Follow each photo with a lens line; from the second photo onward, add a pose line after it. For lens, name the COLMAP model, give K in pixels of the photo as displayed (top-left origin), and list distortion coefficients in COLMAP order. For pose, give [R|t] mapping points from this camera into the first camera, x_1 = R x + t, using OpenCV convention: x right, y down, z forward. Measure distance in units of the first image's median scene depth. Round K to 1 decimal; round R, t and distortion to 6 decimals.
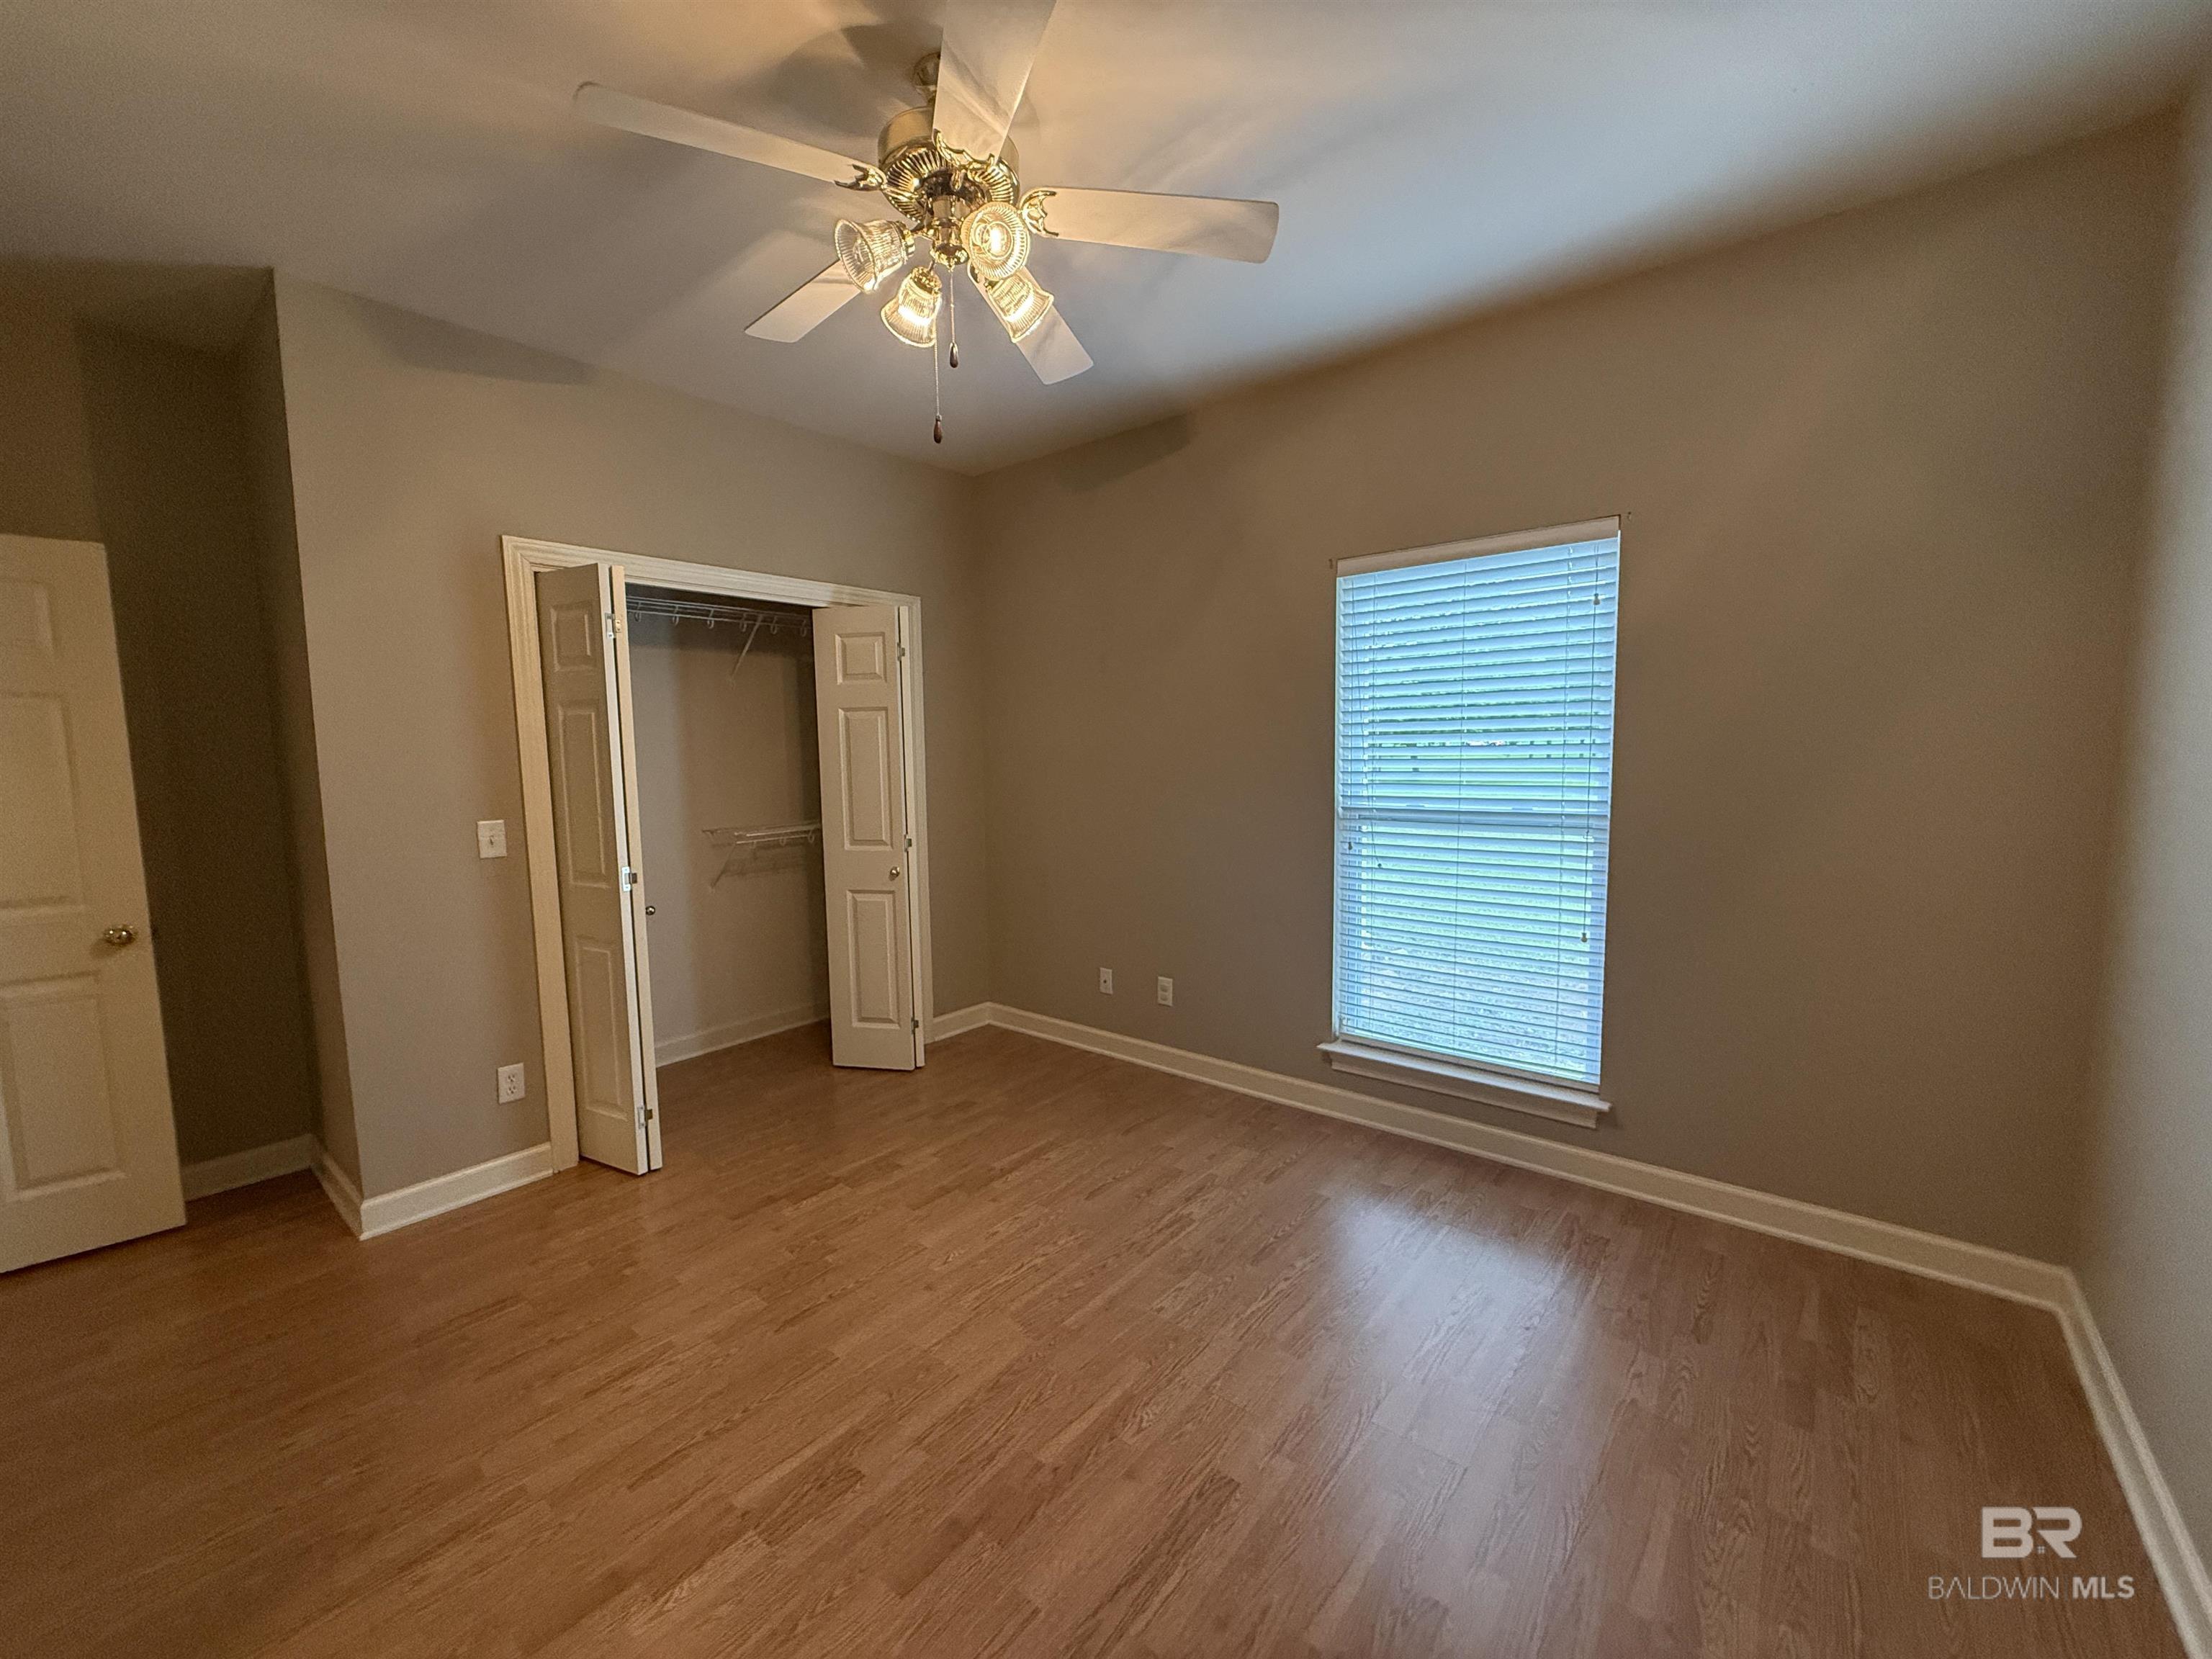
lens RADIAL K [[883.4, 0, 1088.4], [0, 883.4, 826.3], [0, 0, 1]] dist [-0.001490, -0.000434]
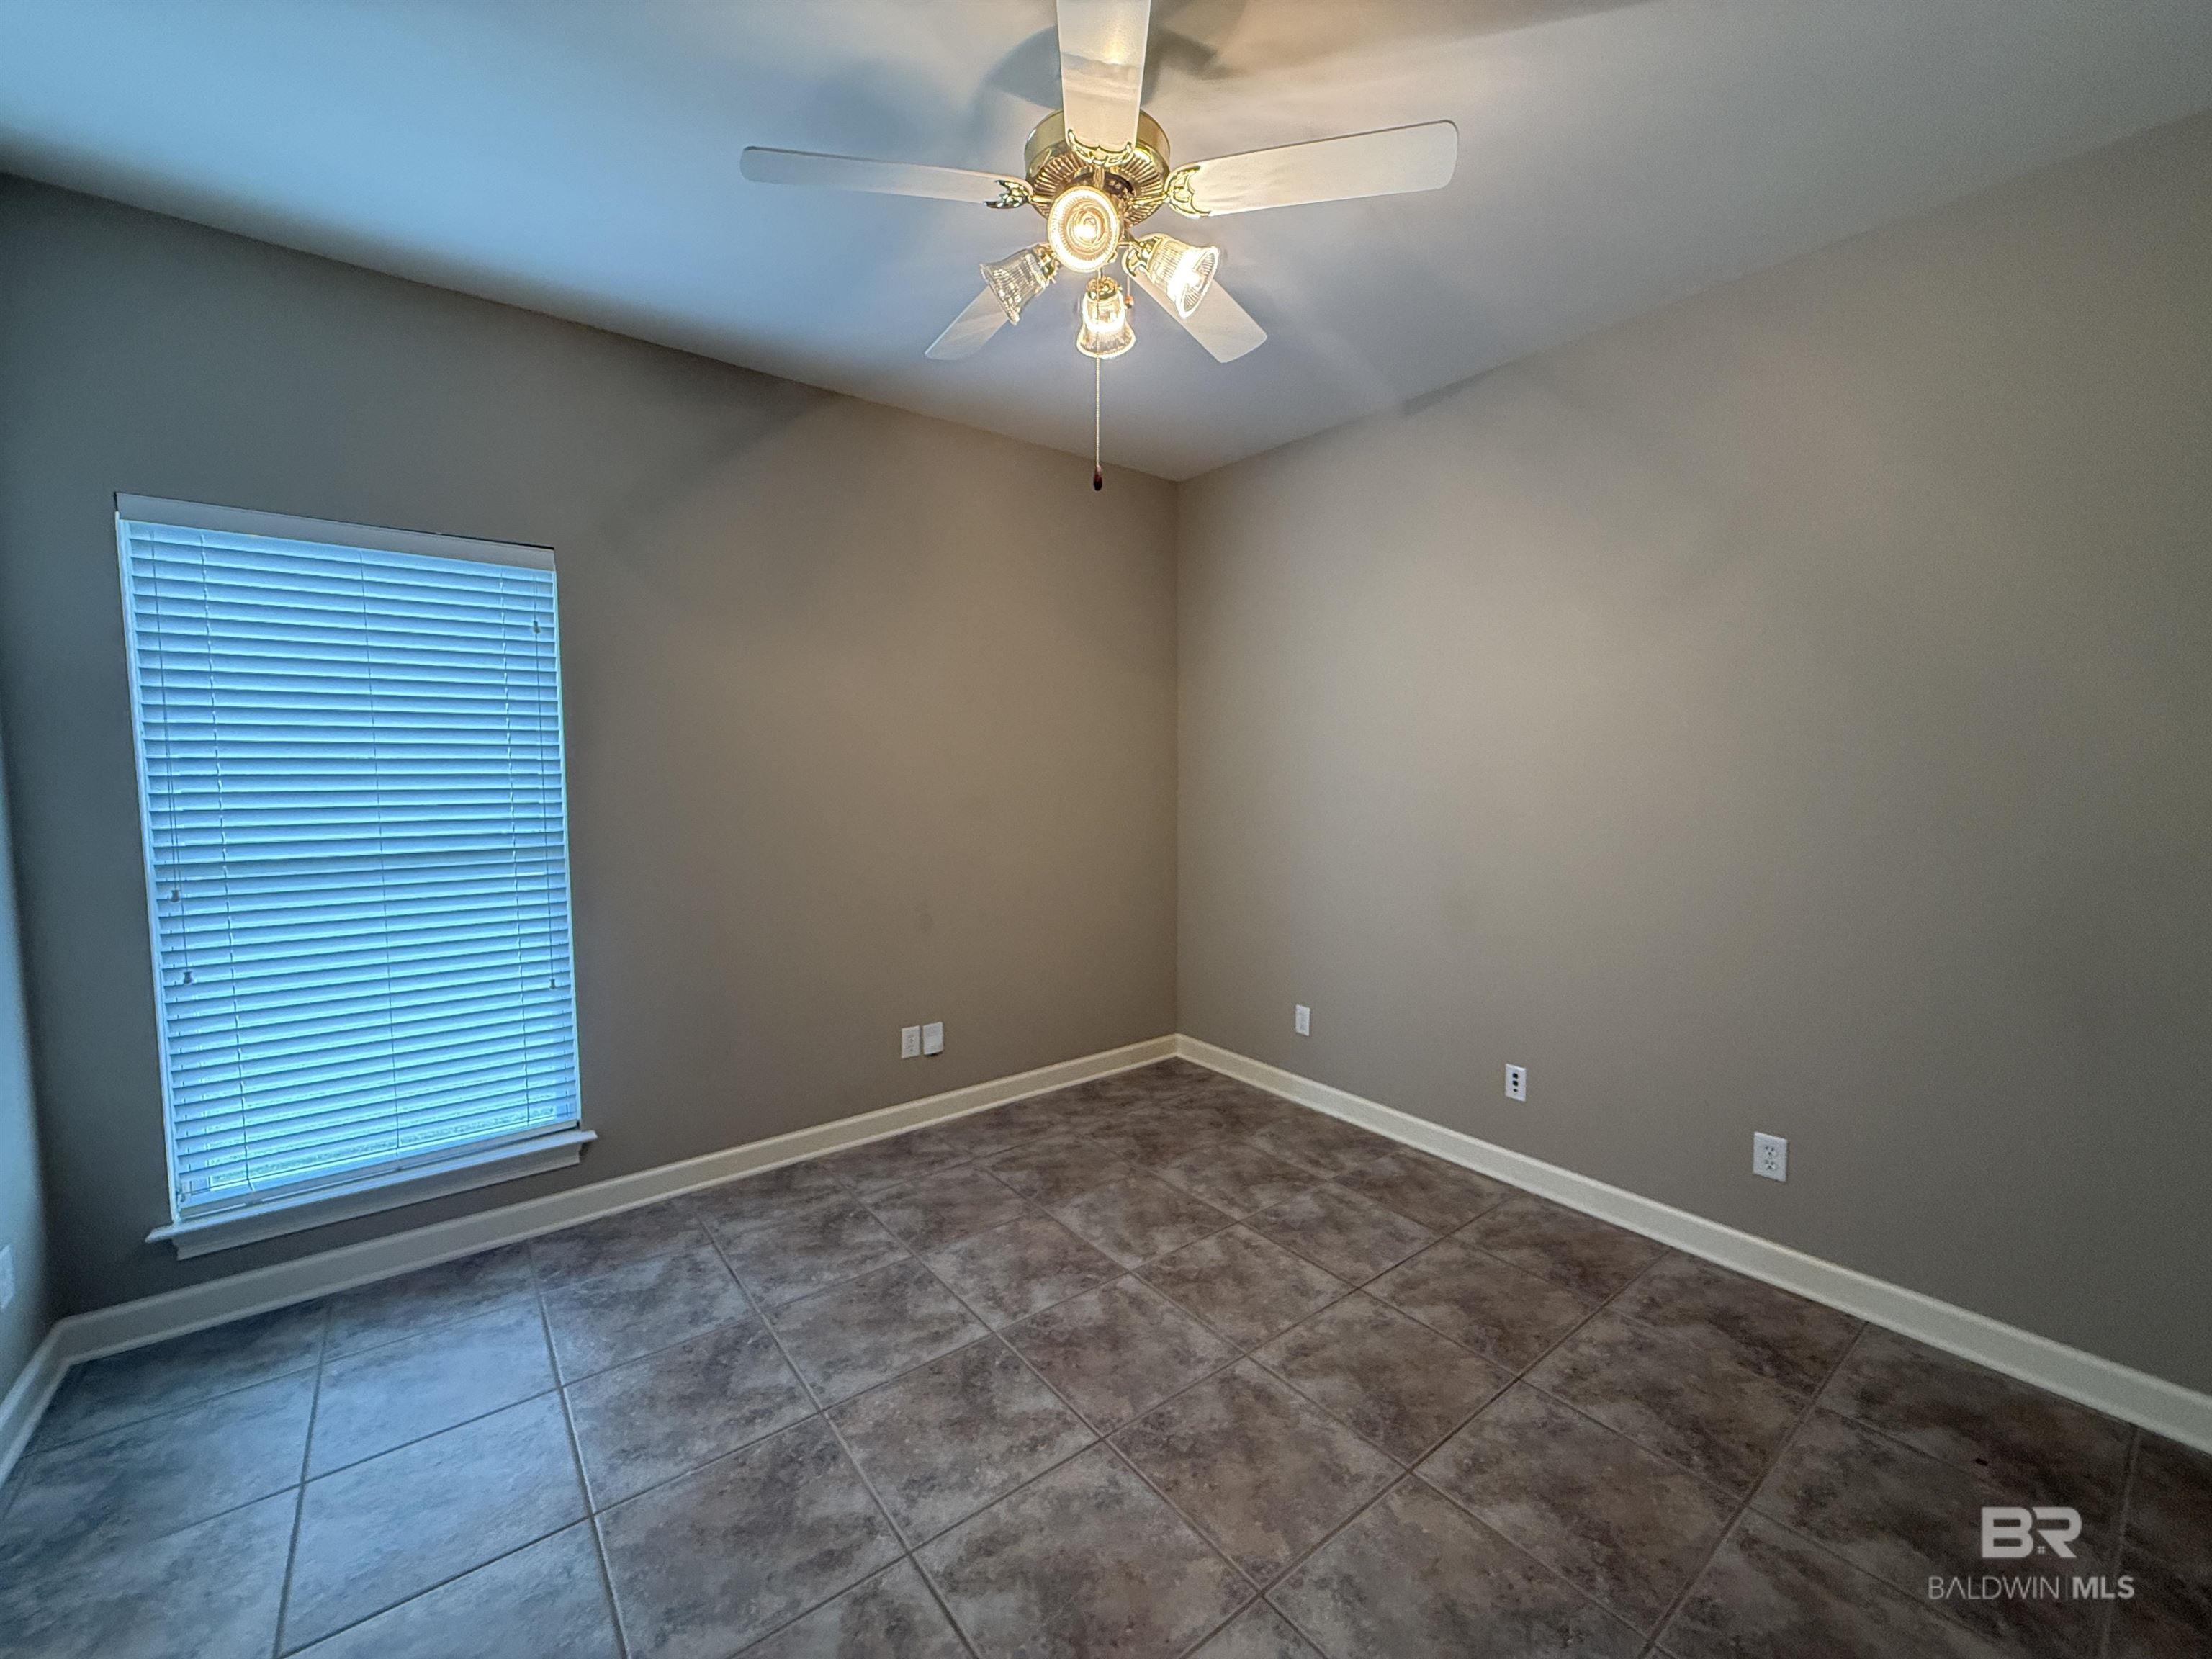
lens RADIAL K [[883.4, 0, 1088.4], [0, 883.4, 826.3], [0, 0, 1]] dist [-0.001490, -0.000434]
pose [[0.235967, -0.054950, 0.970206, -0.238913], [0.092028, 0.995176, 0.033982, -0.014064], [-0.967394, 0.081268, 0.239885, 0.189971]]
